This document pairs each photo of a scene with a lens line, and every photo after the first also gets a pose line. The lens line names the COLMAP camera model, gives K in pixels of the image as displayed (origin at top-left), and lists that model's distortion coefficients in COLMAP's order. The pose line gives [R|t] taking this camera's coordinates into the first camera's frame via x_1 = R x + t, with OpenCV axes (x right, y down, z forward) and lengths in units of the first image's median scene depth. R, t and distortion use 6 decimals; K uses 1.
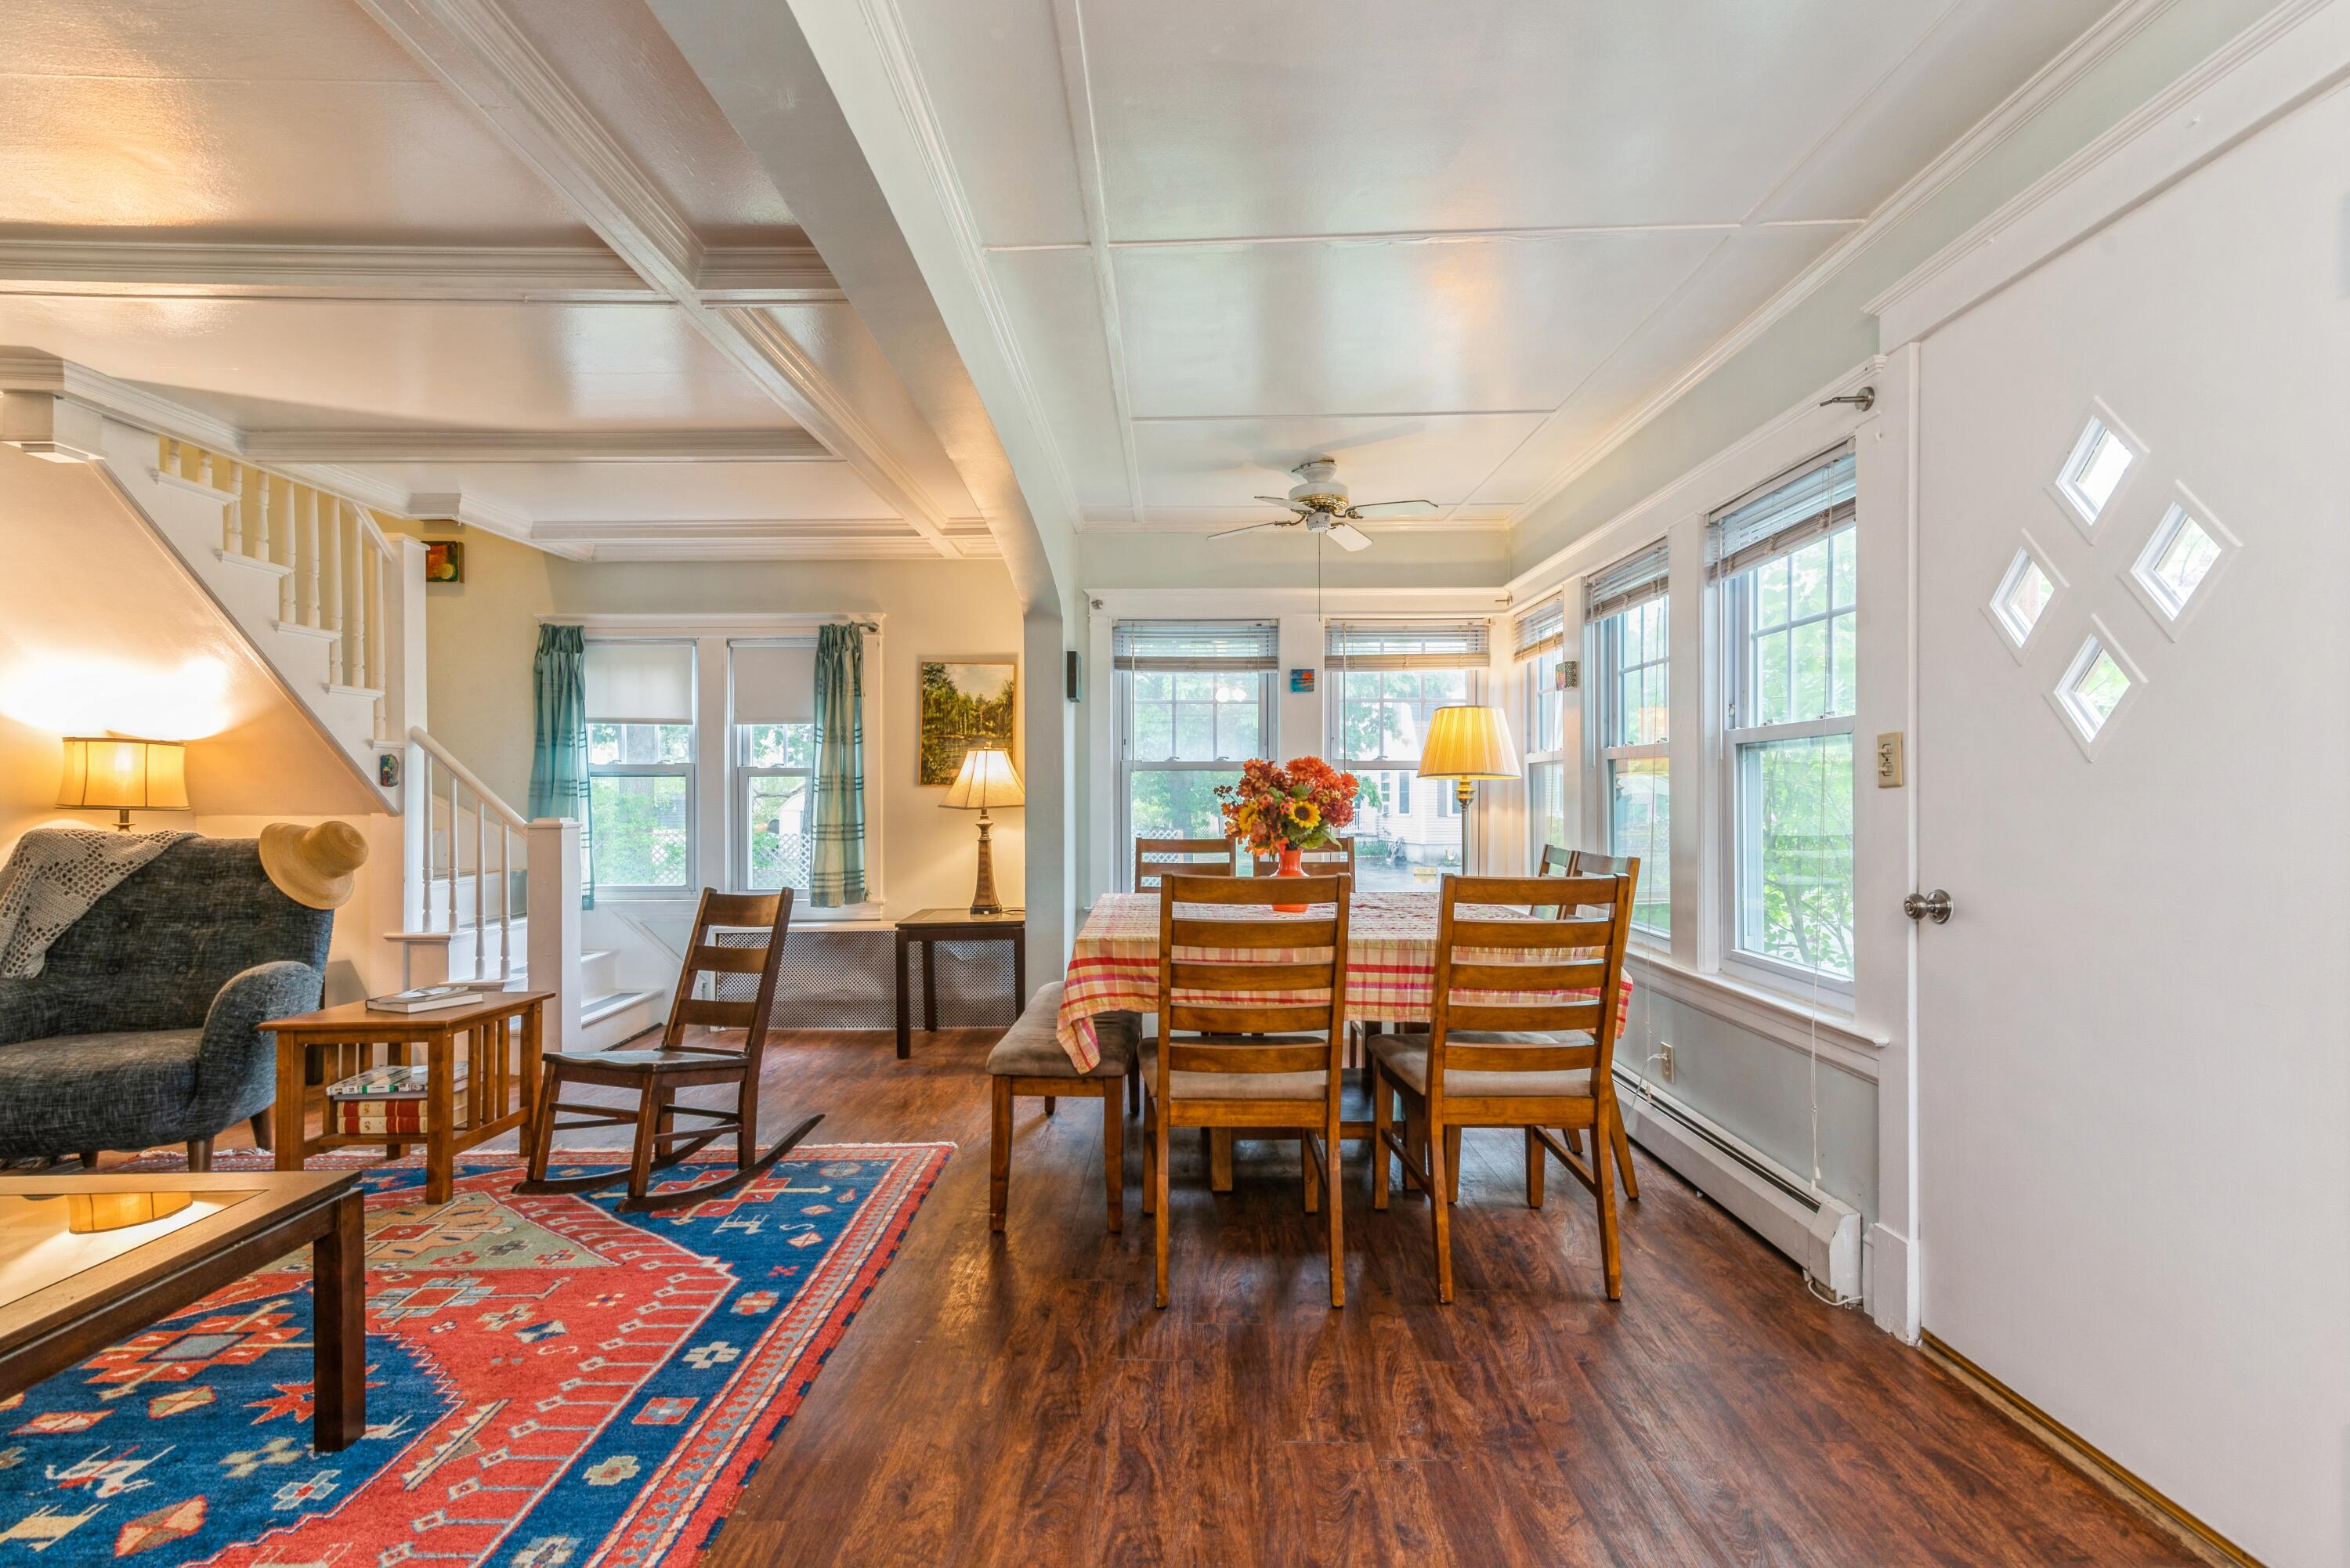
lens RADIAL K [[1065.2, 0, 1164.7], [0, 1065.2, 799.4], [0, 0, 1]] dist [0.022768, -0.002886]
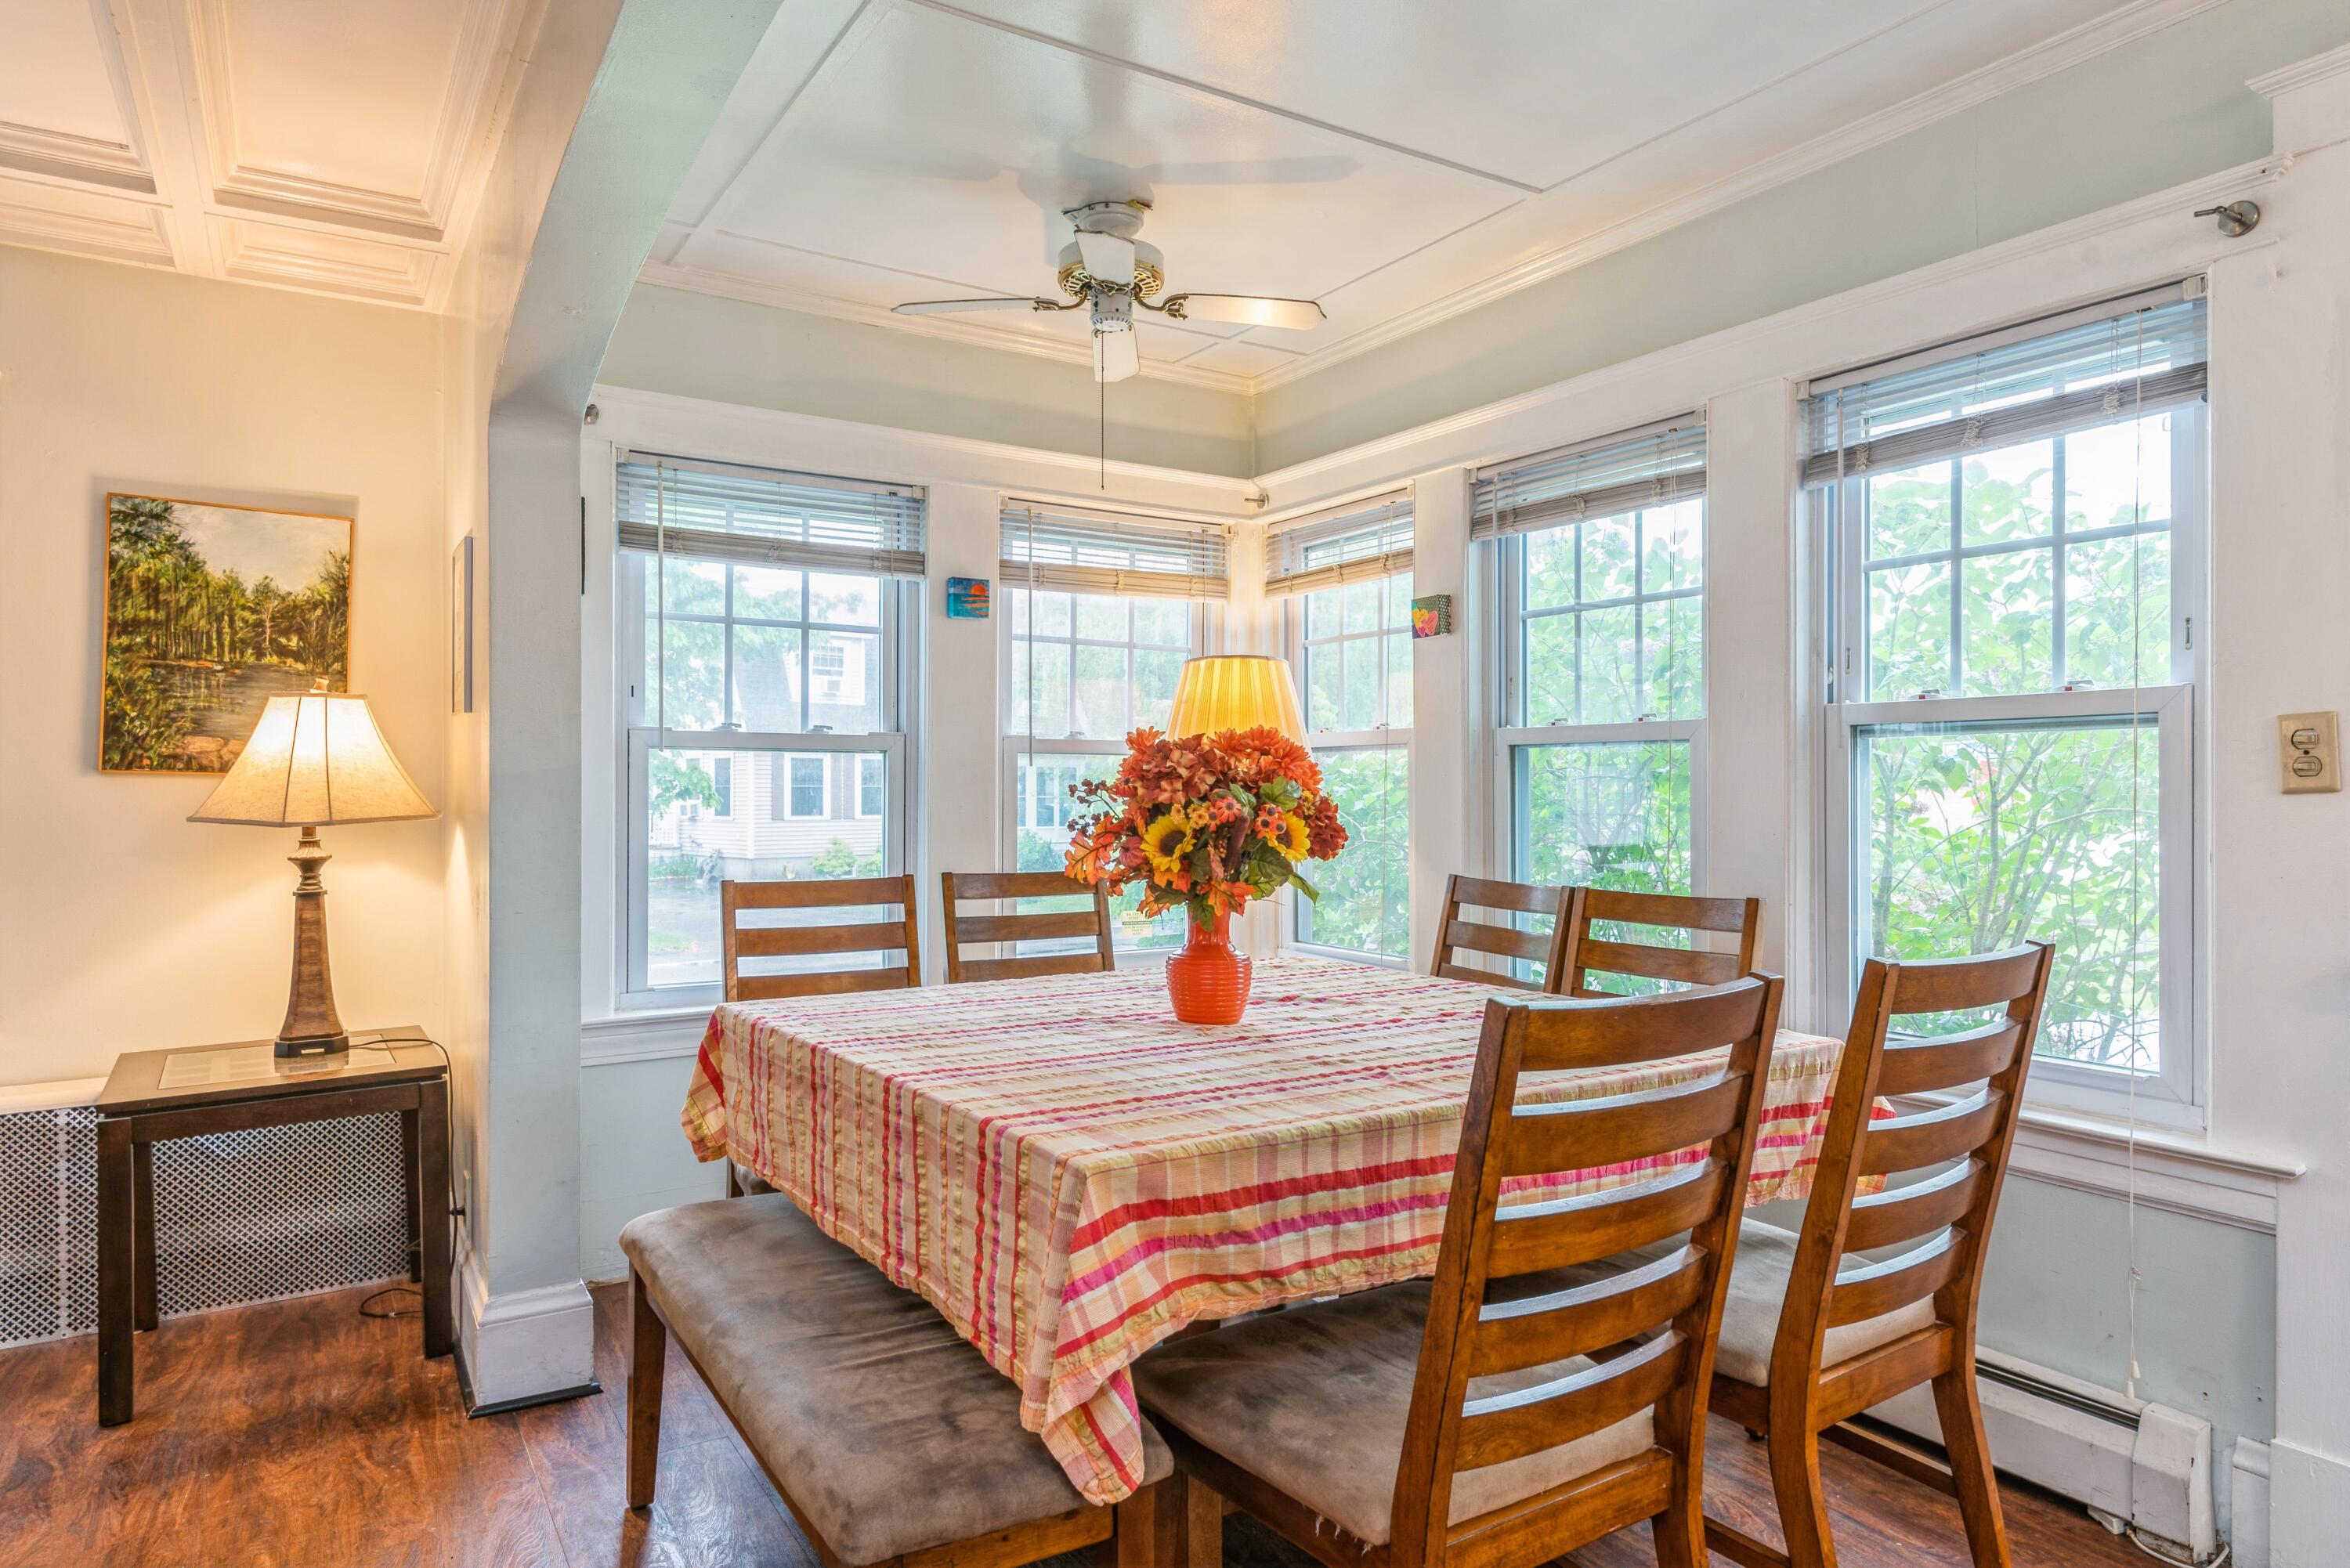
lens RADIAL K [[1401.3, 0, 1176.2], [0, 1401.3, 784.2], [0, 0, 1]] dist [0.001802, -0.000833]
pose [[0.841443, 0.006535, 0.540307, -0.185737], [-0.002071, 0.999959, -0.008869, -0.003720], [-0.540343, 0.006344, 0.841421, 0.298470]]
